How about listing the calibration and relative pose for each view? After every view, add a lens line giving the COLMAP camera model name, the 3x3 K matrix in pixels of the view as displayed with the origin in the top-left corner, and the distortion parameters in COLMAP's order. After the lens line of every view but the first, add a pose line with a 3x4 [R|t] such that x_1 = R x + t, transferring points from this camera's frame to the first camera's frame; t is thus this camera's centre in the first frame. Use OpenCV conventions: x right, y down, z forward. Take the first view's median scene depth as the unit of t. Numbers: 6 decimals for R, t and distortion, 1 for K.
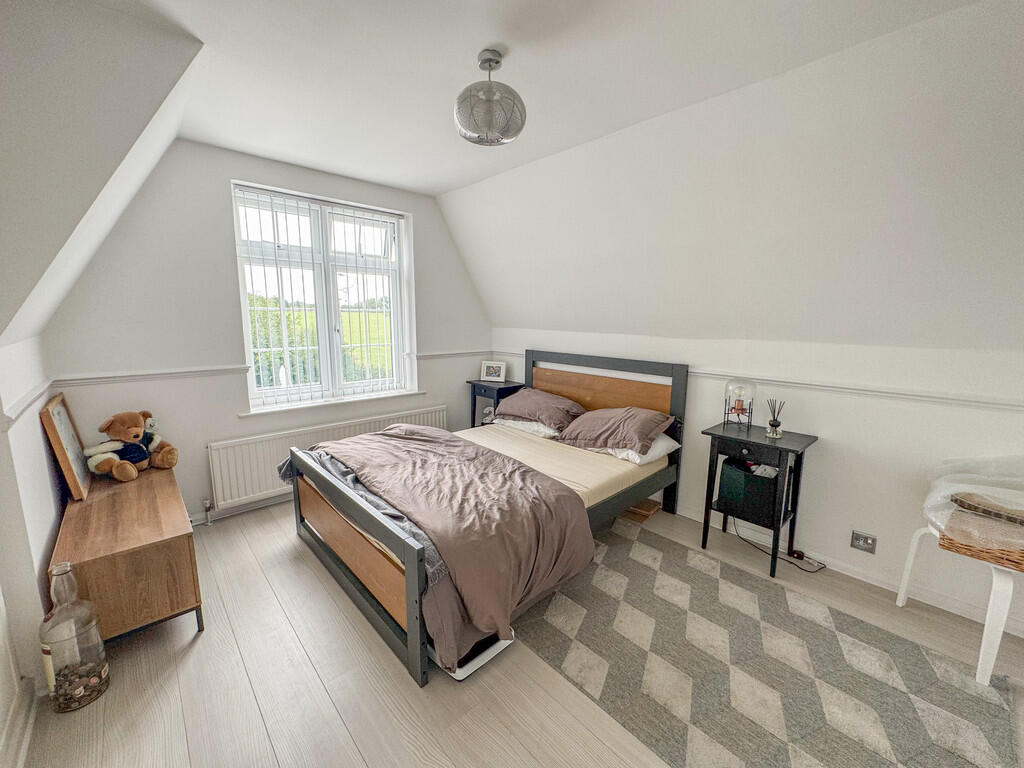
lens RADIAL K [[419.5, 0, 513.6], [0, 419.5, 382.5], [0, 0, 1]] dist [0.000497, 0.000158]
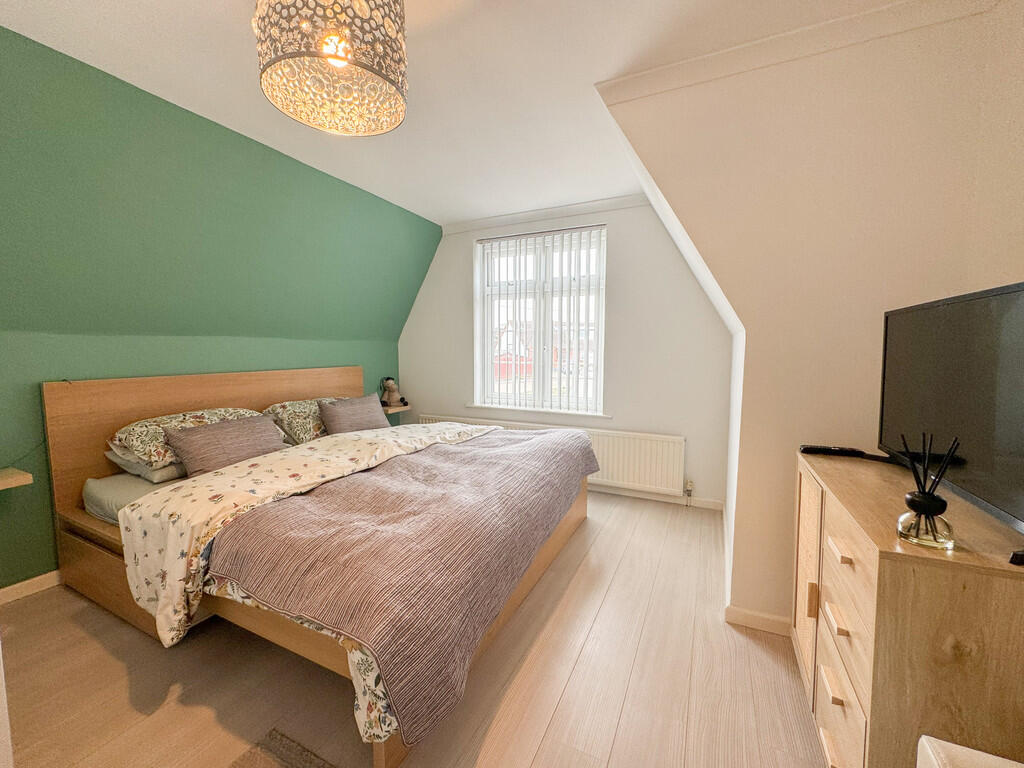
lens RADIAL K [[419.5, 0, 510.9], [0, 419.5, 385.0], [0, 0, 1]] dist [0.000497, 0.000158]
pose [[0.358166, 0.073981, -0.930722, 0.629922], [-0.141609, 0.989628, 0.024168, -0.042044], [0.922857, 0.123142, 0.364927, 0.536948]]
